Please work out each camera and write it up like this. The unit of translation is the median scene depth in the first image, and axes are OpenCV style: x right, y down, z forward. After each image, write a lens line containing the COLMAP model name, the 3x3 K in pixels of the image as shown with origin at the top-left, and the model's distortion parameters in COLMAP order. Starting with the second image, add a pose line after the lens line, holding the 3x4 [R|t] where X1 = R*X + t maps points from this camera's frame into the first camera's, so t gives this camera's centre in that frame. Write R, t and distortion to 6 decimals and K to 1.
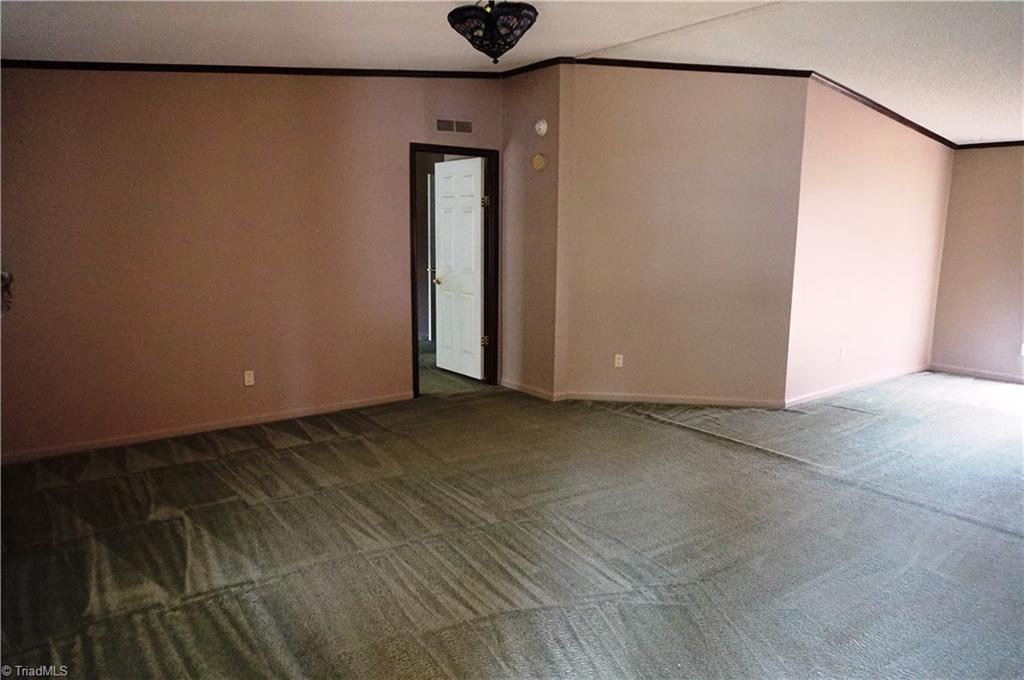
lens RADIAL K [[685.4, 0, 513.6], [0, 685.4, 336.9], [0, 0, 1]] dist [-0.001135, 0.000603]
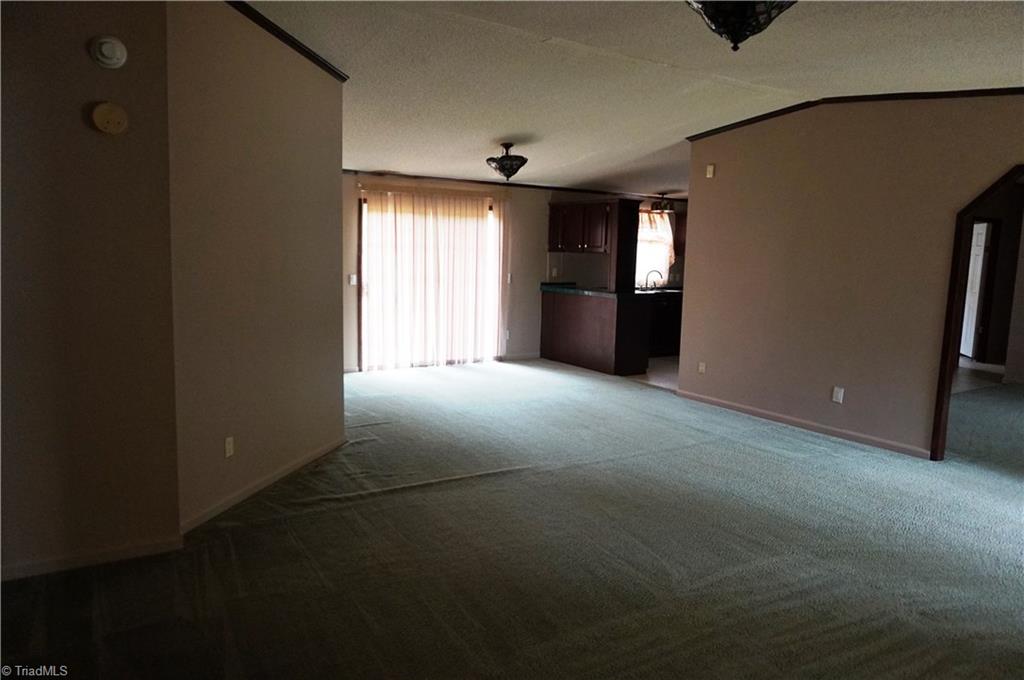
lens RADIAL K [[685.4, 0, 513.6], [0, 685.4, 336.9], [0, 0, 1]] dist [-0.001135, 0.000603]
pose [[0.112517, -0.131027, 0.984973, -0.504563], [0.134260, 0.984182, 0.115585, -0.121473], [-0.984538, 0.119237, 0.128329, 0.699531]]
